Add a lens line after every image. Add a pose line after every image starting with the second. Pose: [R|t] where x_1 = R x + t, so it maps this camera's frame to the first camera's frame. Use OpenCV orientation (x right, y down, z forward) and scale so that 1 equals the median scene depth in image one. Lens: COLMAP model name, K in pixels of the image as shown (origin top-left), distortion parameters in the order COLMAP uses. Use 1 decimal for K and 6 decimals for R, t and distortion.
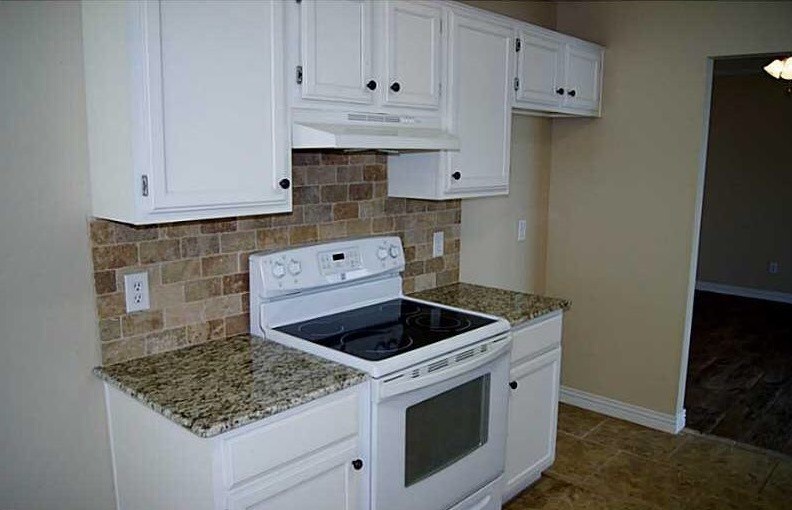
lens RADIAL K [[642.6, 0, 392.9], [0, 642.6, 257.6], [0, 0, 1]] dist [-0.059755, -0.008190]
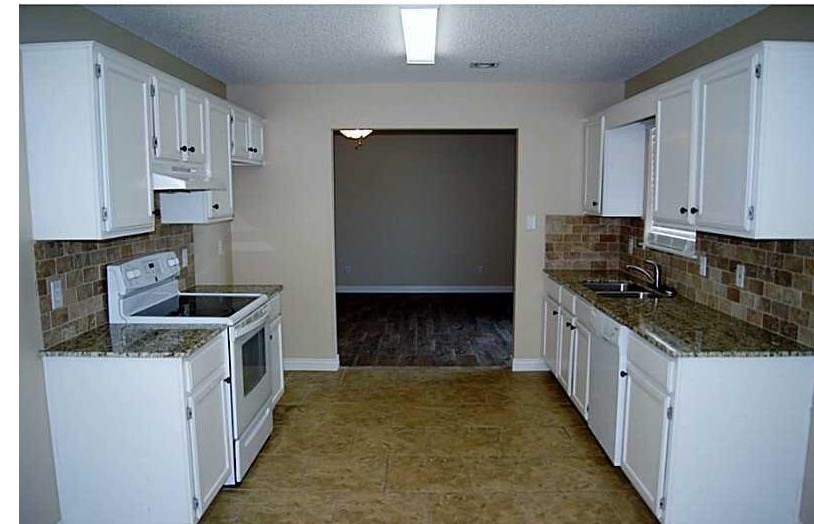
lens RADIAL K [[660.5, 0, 408.5], [0, 660.5, 265.4], [0, 0, 1]] dist [-0.059755, -0.008190]
pose [[0.746447, -0.085604, 0.659916, -0.665075], [0.118602, 0.992927, -0.005352, 0.079209], [-0.654790, 0.082262, 0.751321, -0.492384]]
